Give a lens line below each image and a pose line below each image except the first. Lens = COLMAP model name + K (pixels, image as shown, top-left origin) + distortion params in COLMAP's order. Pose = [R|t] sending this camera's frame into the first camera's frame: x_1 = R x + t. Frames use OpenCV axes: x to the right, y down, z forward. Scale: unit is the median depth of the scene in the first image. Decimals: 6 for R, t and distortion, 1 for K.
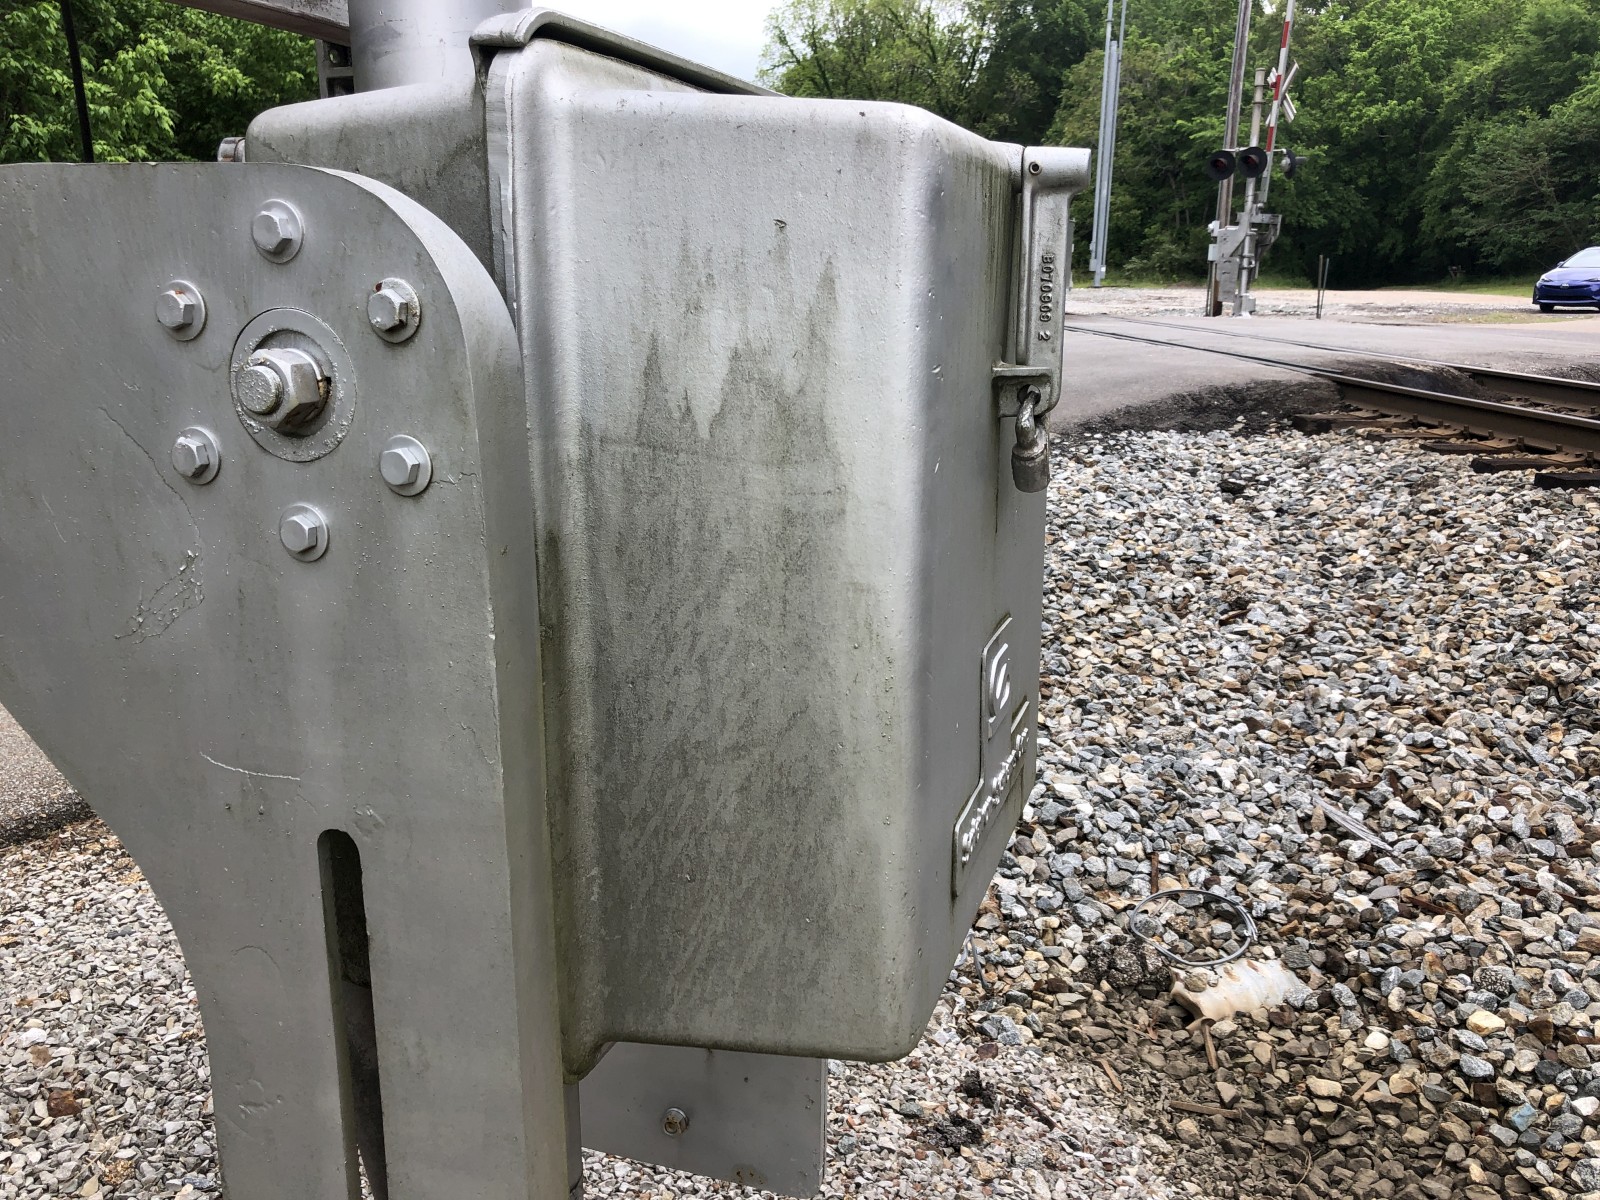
lens RADIAL K [[1307.2, 0, 806.8], [0, 1307.2, 612.0], [0, 0, 1]] dist [0.030206, -0.020331]
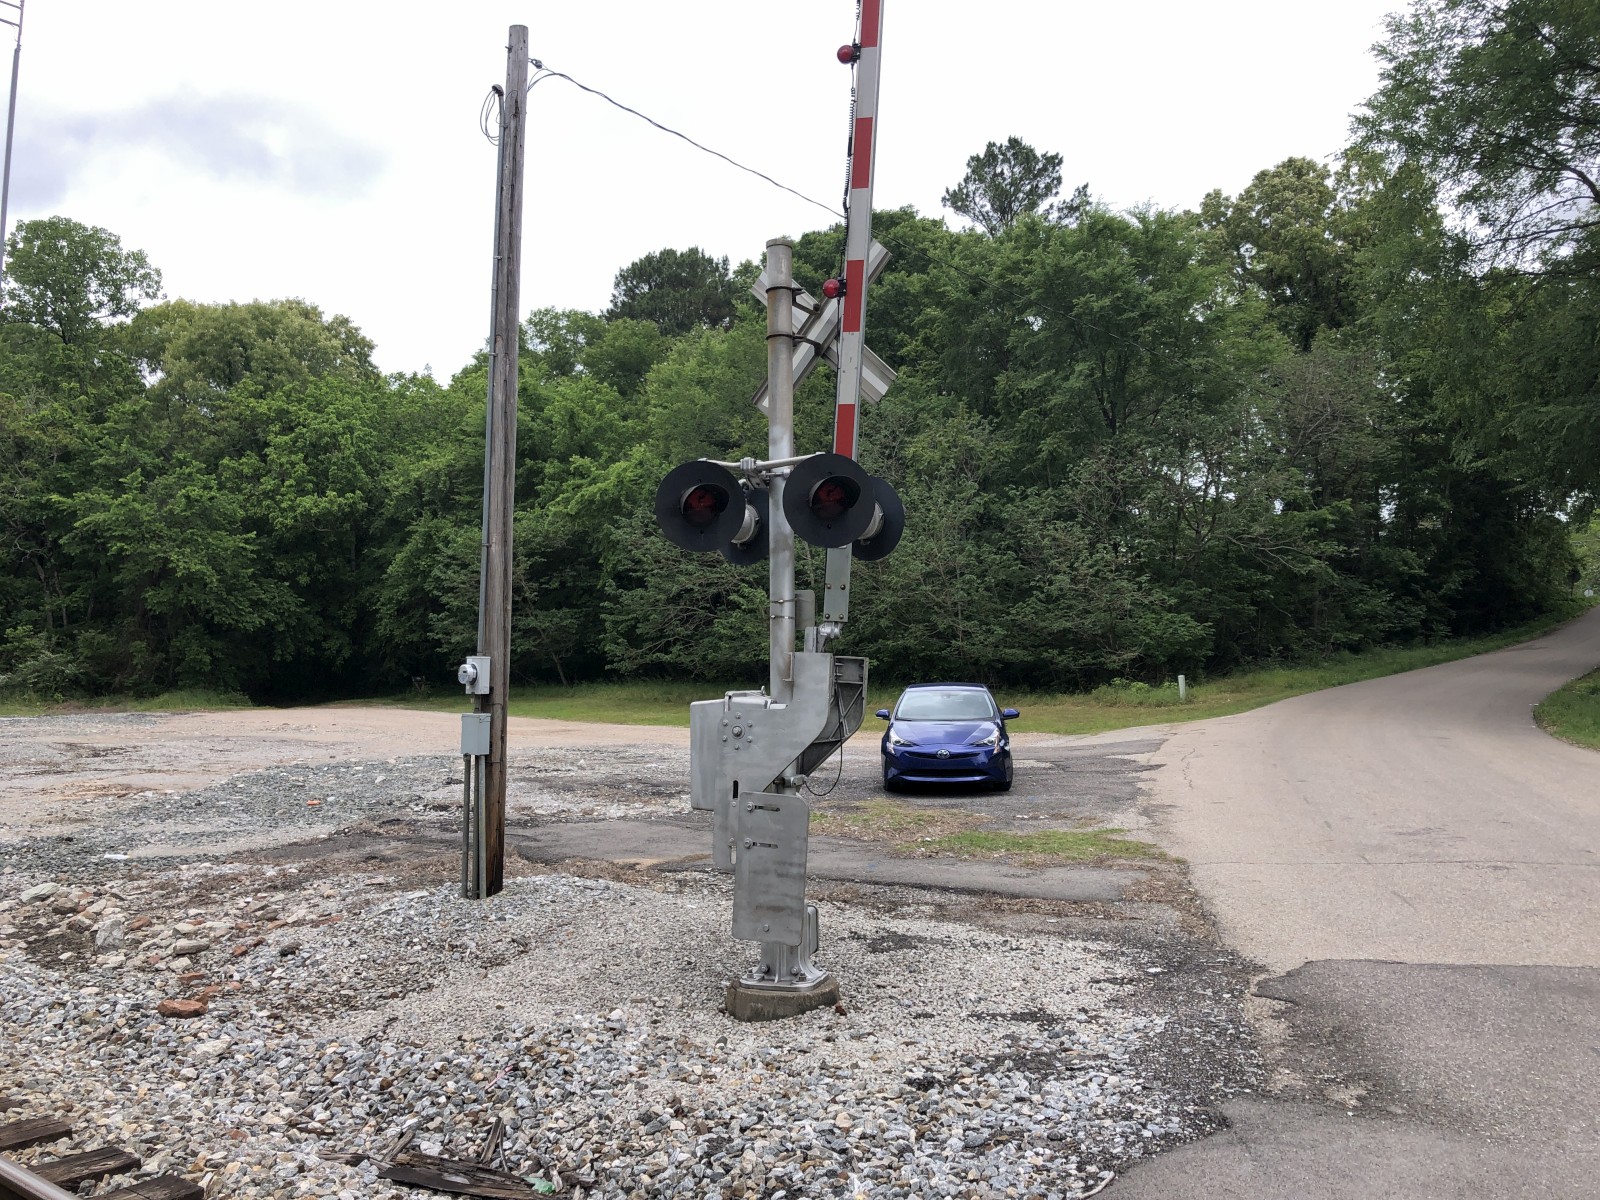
lens RADIAL K [[1307.2, 0, 804.2], [0, 1307.2, 585.4], [0, 0, 1]] dist [0.030206, -0.020331]
pose [[0.689654, 0.034039, 0.723339, 0.040041], [0.190728, 0.955086, -0.226790, -0.076202], [-0.698571, 0.294367, 0.652186, 0.244870]]
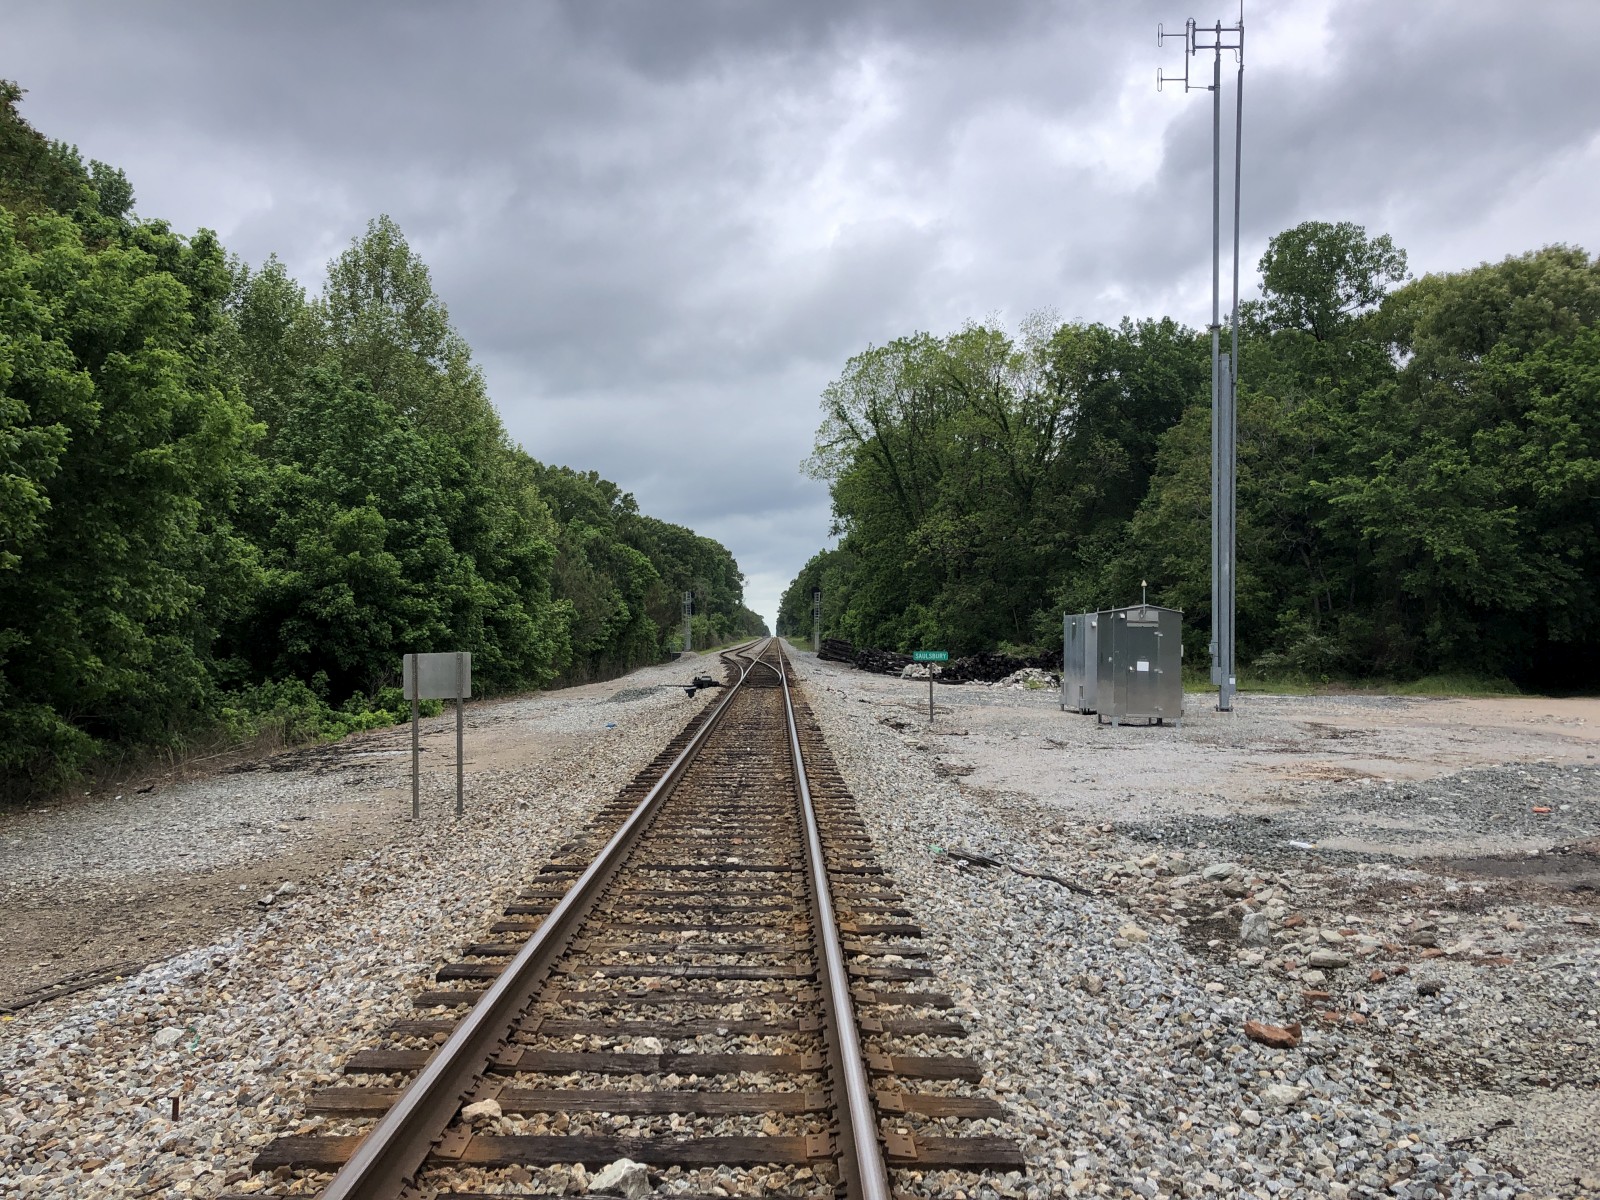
lens RADIAL K [[1307.2, 0, 773.6], [0, 1307.2, 574.3], [0, 0, 1]] dist [0.030206, -0.020331]
pose [[0.993743, -0.008622, -0.111357, 0.053124], [-0.025837, 0.952227, -0.304298, -0.078226], [0.108661, 0.305271, 0.946046, 0.252646]]
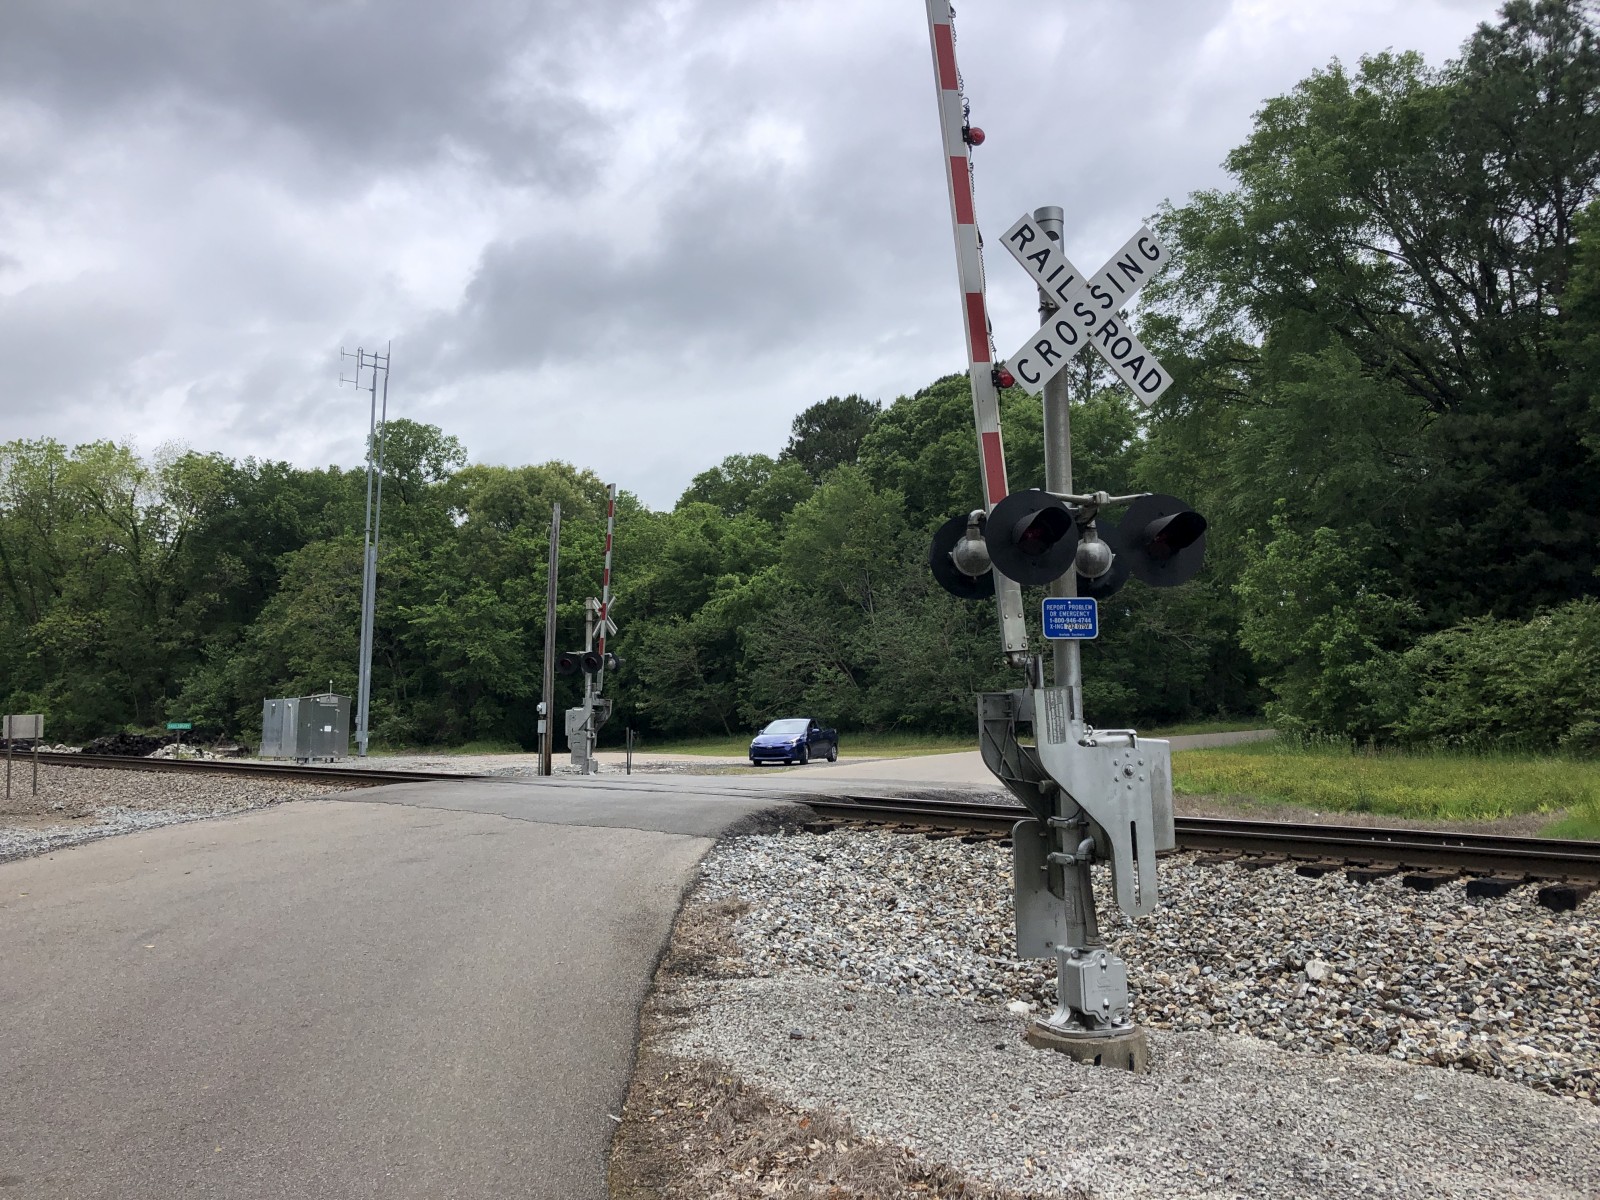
lens RADIAL K [[1307.2, 0, 789.2], [0, 1307.2, 536.9], [0, 0, 1]] dist [0.030206, -0.020331]
pose [[0.827041, 0.073093, 0.557370, -0.075488], [0.152698, 0.925019, -0.347885, 0.011537], [-0.541005, 0.372824, 0.753867, -0.052400]]
